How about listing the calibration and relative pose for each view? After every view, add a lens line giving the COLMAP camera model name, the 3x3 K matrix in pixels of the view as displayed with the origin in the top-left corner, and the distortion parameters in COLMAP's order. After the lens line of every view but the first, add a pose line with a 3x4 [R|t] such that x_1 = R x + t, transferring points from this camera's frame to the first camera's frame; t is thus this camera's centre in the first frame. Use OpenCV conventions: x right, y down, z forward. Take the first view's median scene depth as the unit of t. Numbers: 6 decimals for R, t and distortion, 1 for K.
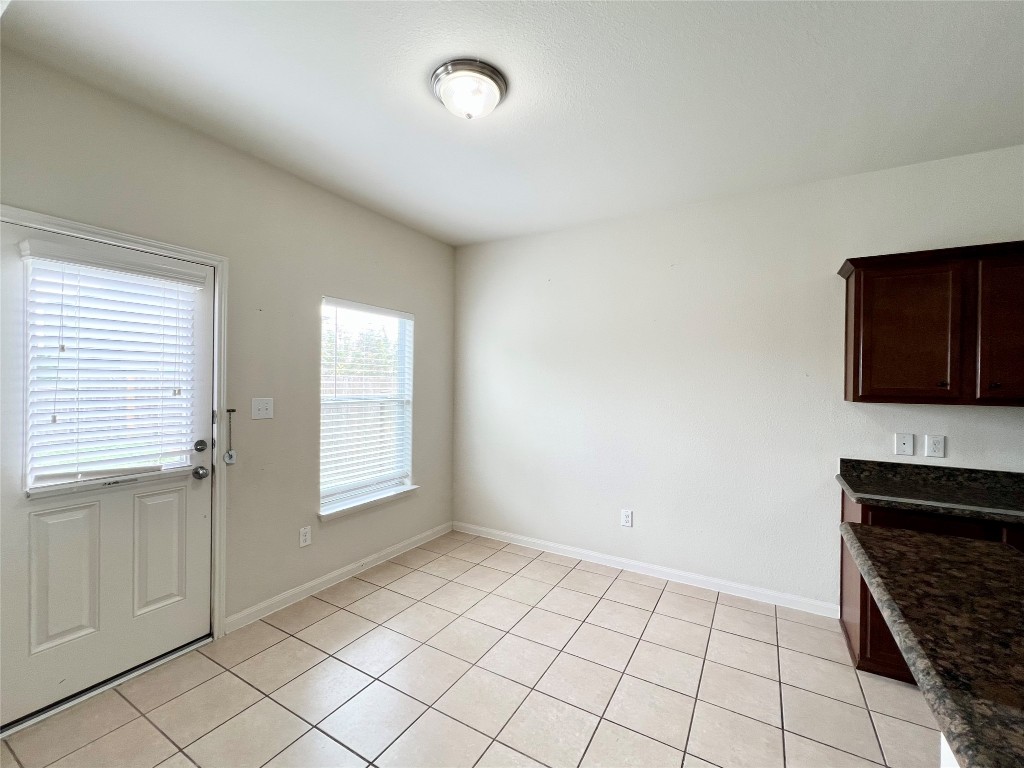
lens RADIAL K [[430.9, 0, 510.9], [0, 430.9, 384.9], [0, 0, 1]] dist [0.001534, 0.000625]
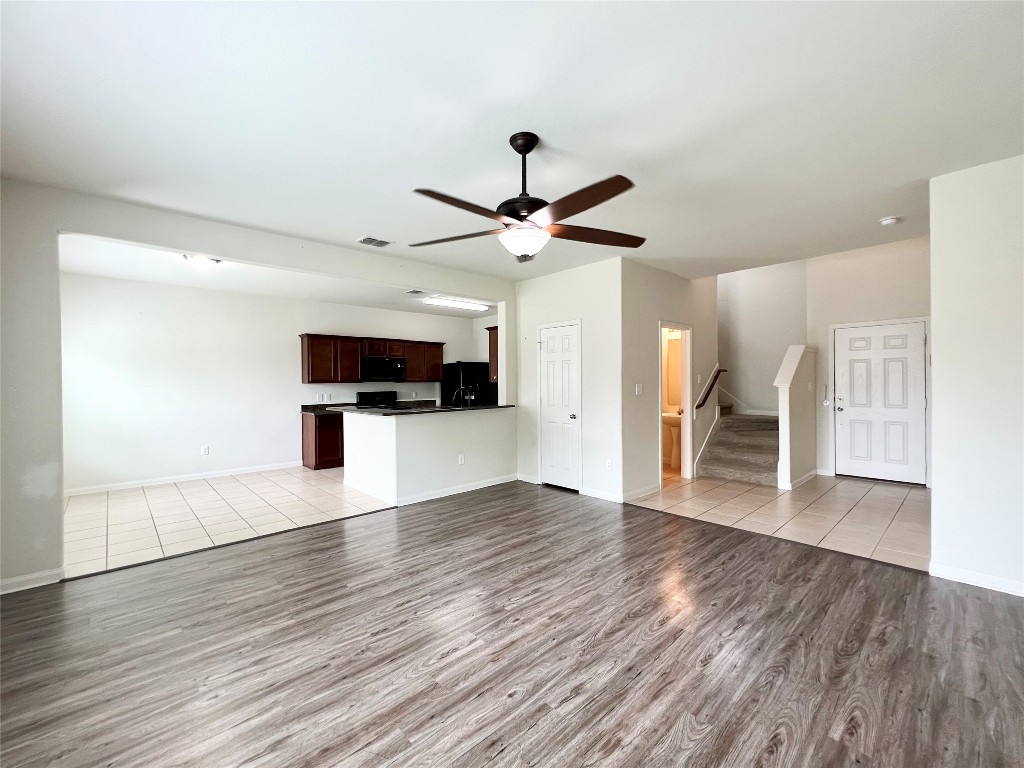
lens RADIAL K [[430.9, 0, 510.9], [0, 430.9, 384.9], [0, 0, 1]] dist [0.001534, 0.000625]
pose [[0.296067, -0.024738, 0.954847, -1.426725], [0.016157, 0.999651, 0.020889, 0.011571], [-0.955030, 0.009243, 0.296364, -1.035686]]
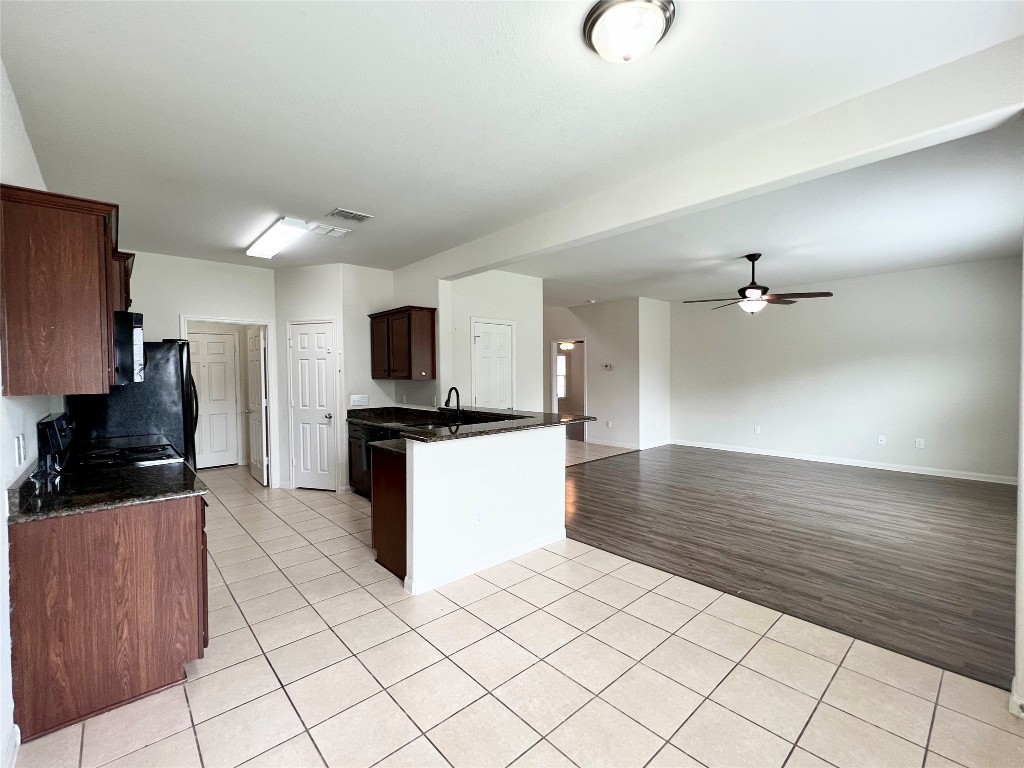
lens RADIAL K [[445.9, 0, 509.5], [0, 445.9, 381.8], [0, 0, 1]] dist [-0.000587, -0.000091]
pose [[-0.950100, -0.010150, 0.311781, -0.115317], [-0.000614, 0.999529, 0.030666, -0.004185], [-0.311946, 0.028944, -0.949659, 1.417045]]
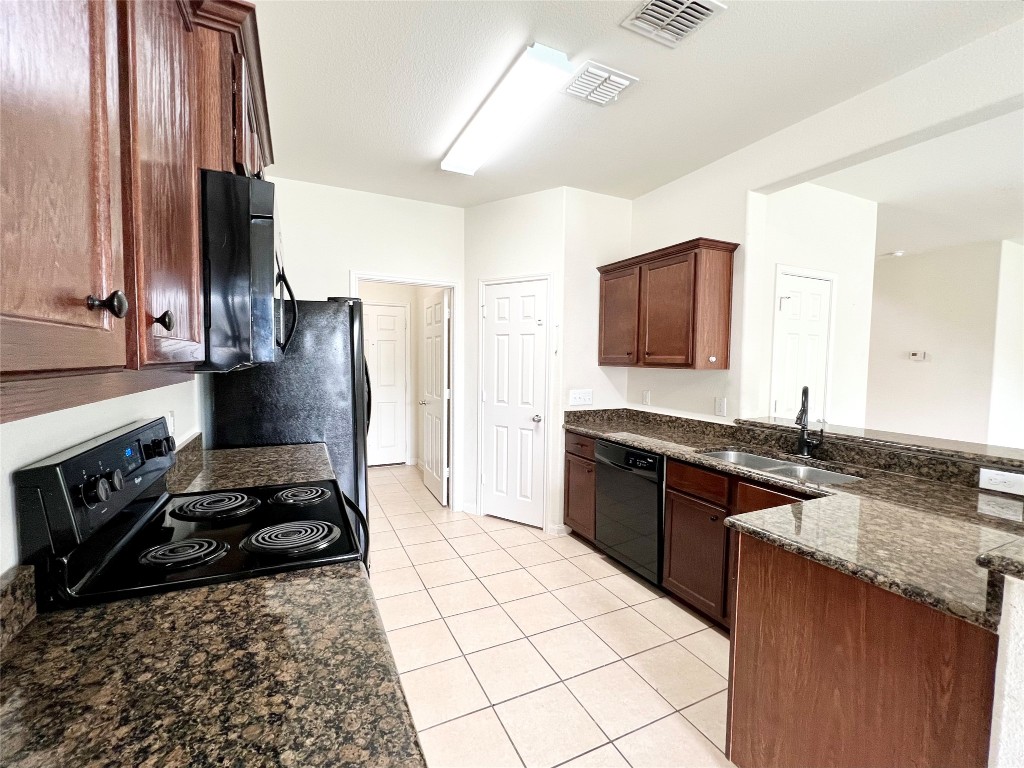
lens RADIAL K [[445.9, 0, 509.5], [0, 445.9, 381.8], [0, 0, 1]] dist [-0.000587, -0.000091]
pose [[-0.823293, -0.053392, 0.565100, 0.610790], [-0.020612, 0.997722, 0.064237, 0.014833], [-0.567242, 0.041238, -0.822518, 0.911929]]
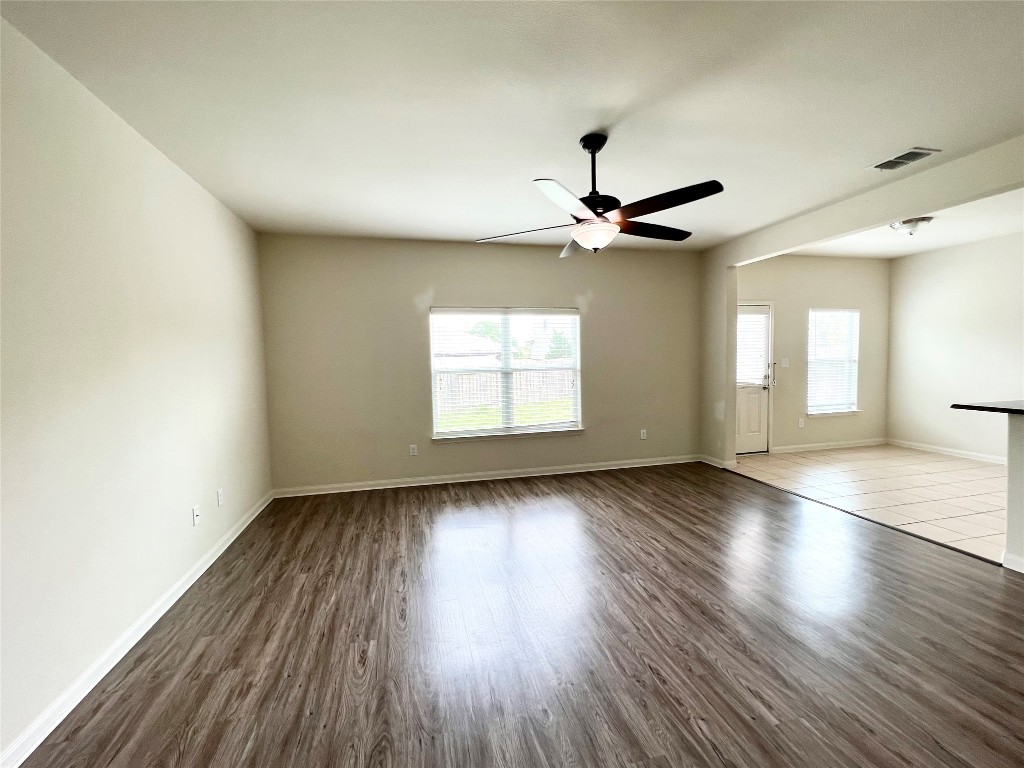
lens RADIAL K [[430.9, 0, 510.9], [0, 430.9, 384.9], [0, 0, 1]] dist [0.001534, 0.000625]
pose [[0.688891, 0.017242, -0.724660, 0.088424], [0.028667, 0.998287, 0.051004, 0.011902], [0.724298, -0.055910, 0.687217, -1.650183]]
